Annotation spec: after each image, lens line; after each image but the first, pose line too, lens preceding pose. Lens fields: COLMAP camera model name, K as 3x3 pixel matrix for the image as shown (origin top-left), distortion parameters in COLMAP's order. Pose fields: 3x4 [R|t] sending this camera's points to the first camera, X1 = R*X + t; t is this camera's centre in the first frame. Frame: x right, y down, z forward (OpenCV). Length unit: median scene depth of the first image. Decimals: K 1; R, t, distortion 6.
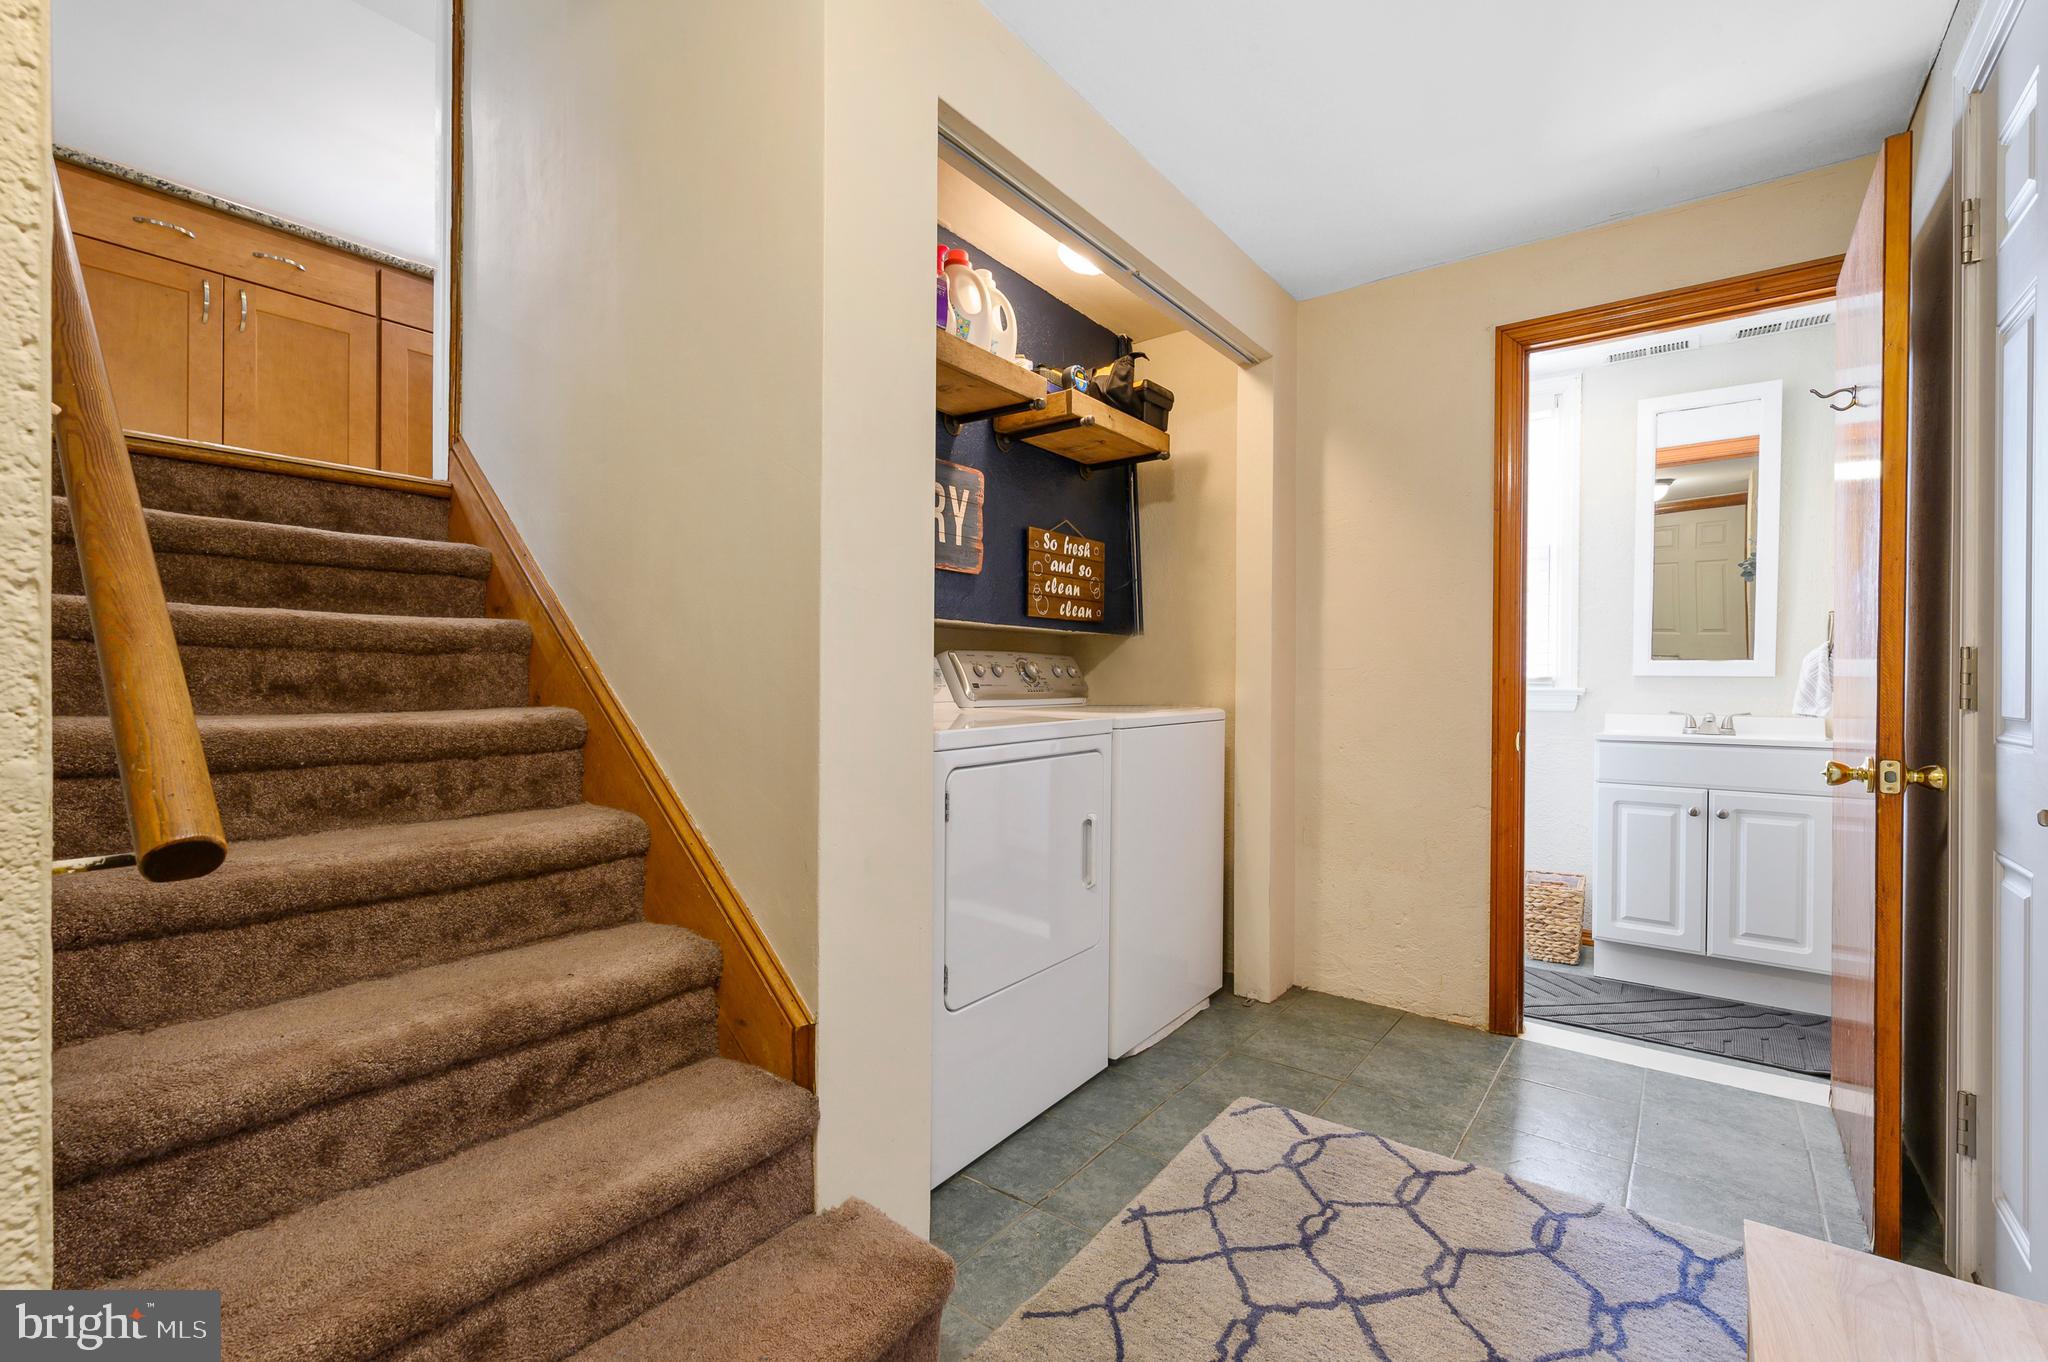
lens RADIAL K [[890.7, 0, 1012.5], [0, 890.7, 680.3], [0, 0, 1]] dist [-0.007107, -0.001974]
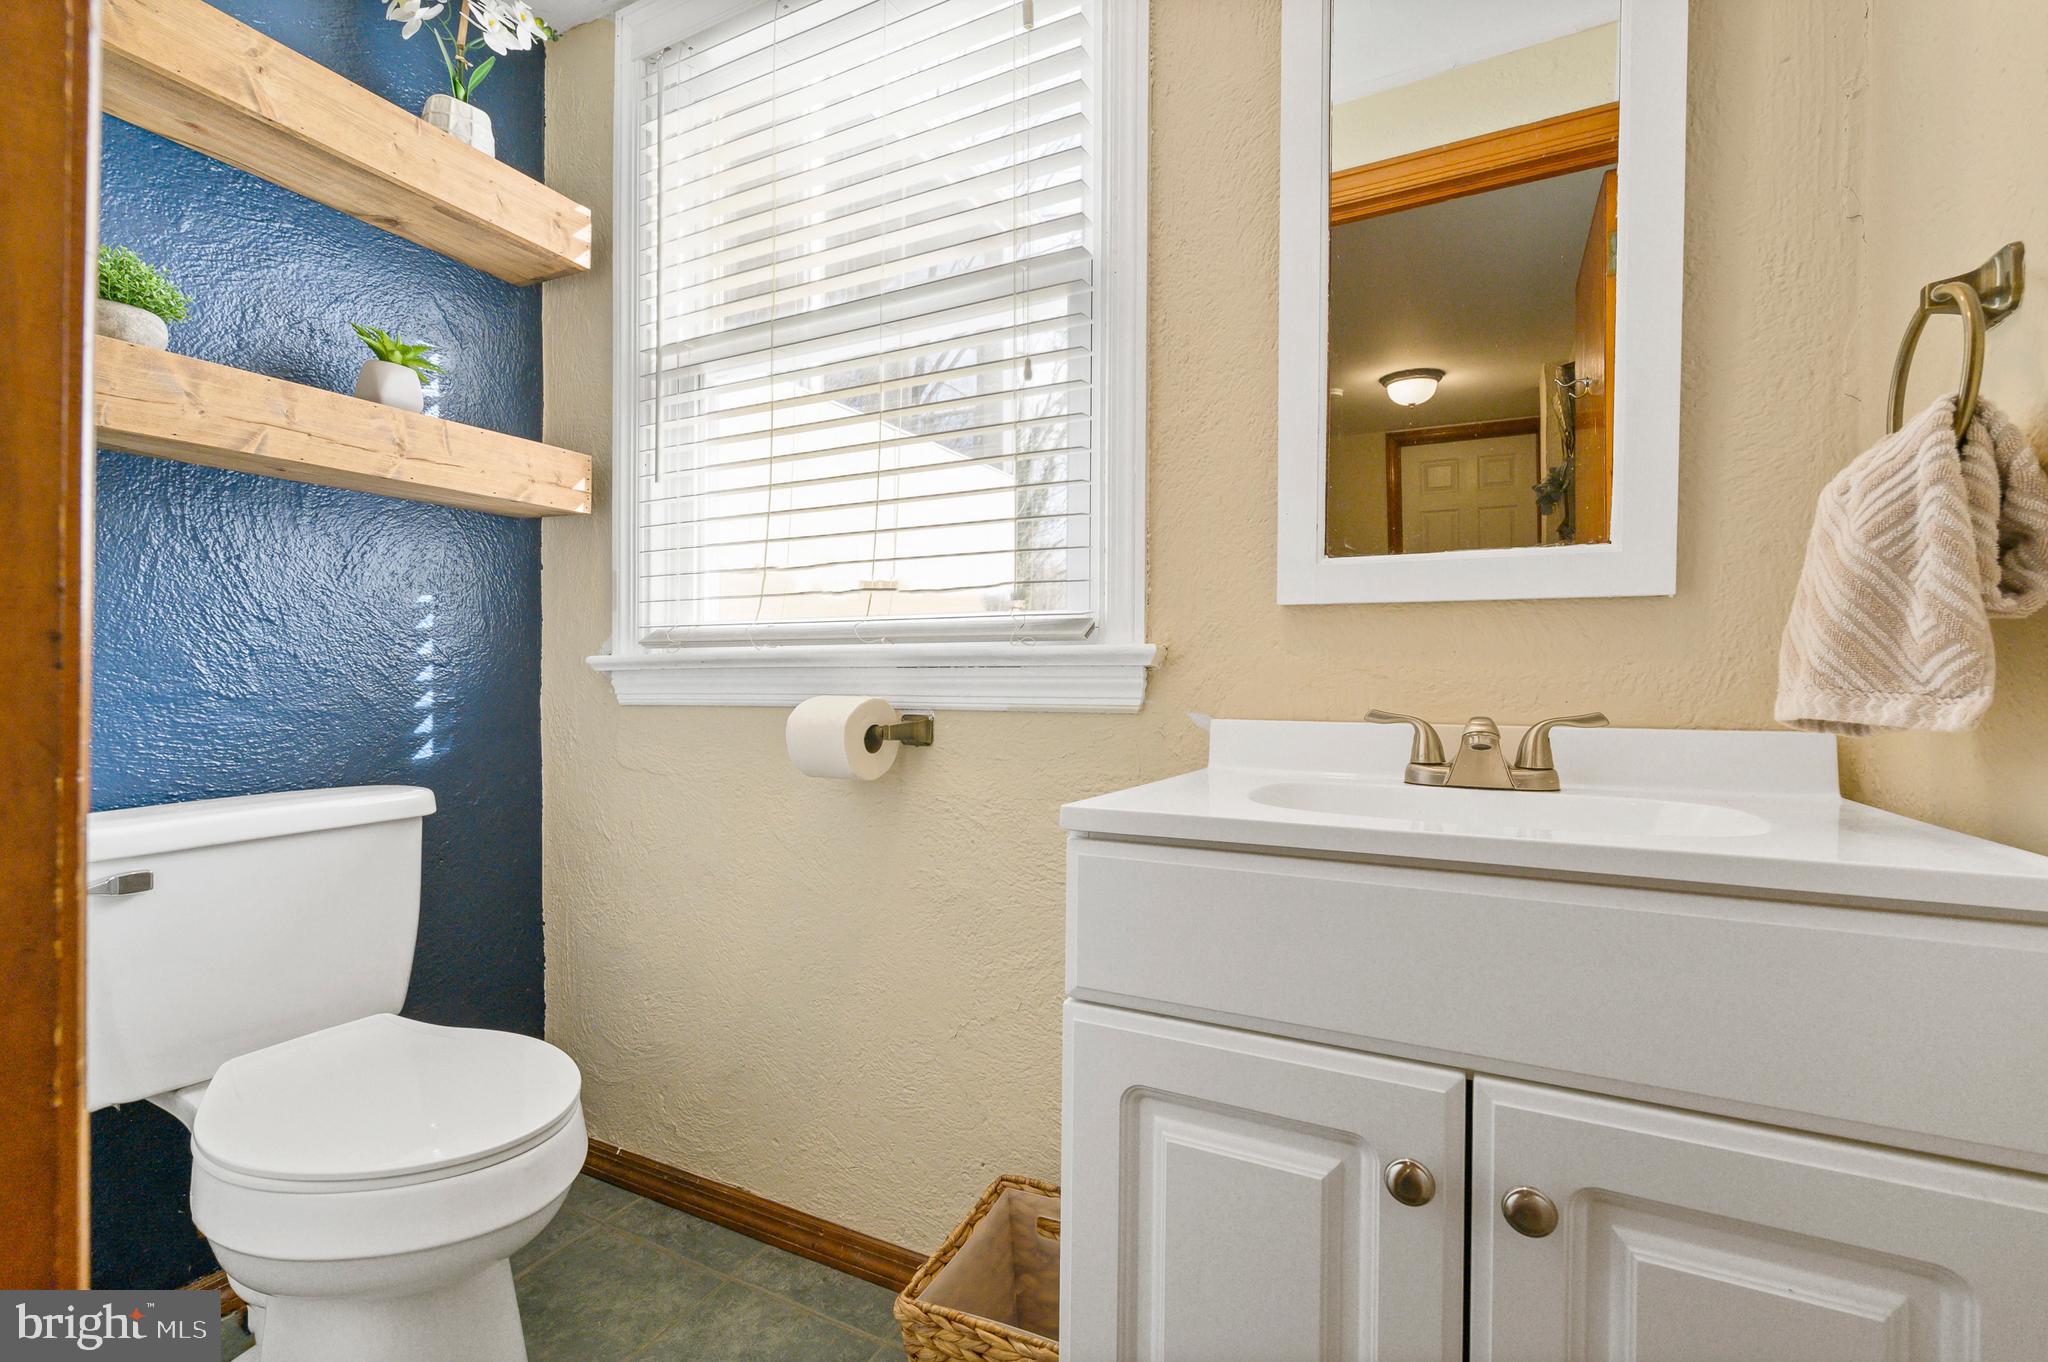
lens RADIAL K [[890.7, 0, 1032.3], [0, 890.7, 682.5], [0, 0, 1]] dist [-0.007107, -0.001974]
pose [[0.982489, -0.002218, 0.186309, 0.639666], [0.001894, 0.999996, 0.001914, 0.027056], [-0.186312, -0.001528, 0.982489, 0.806471]]
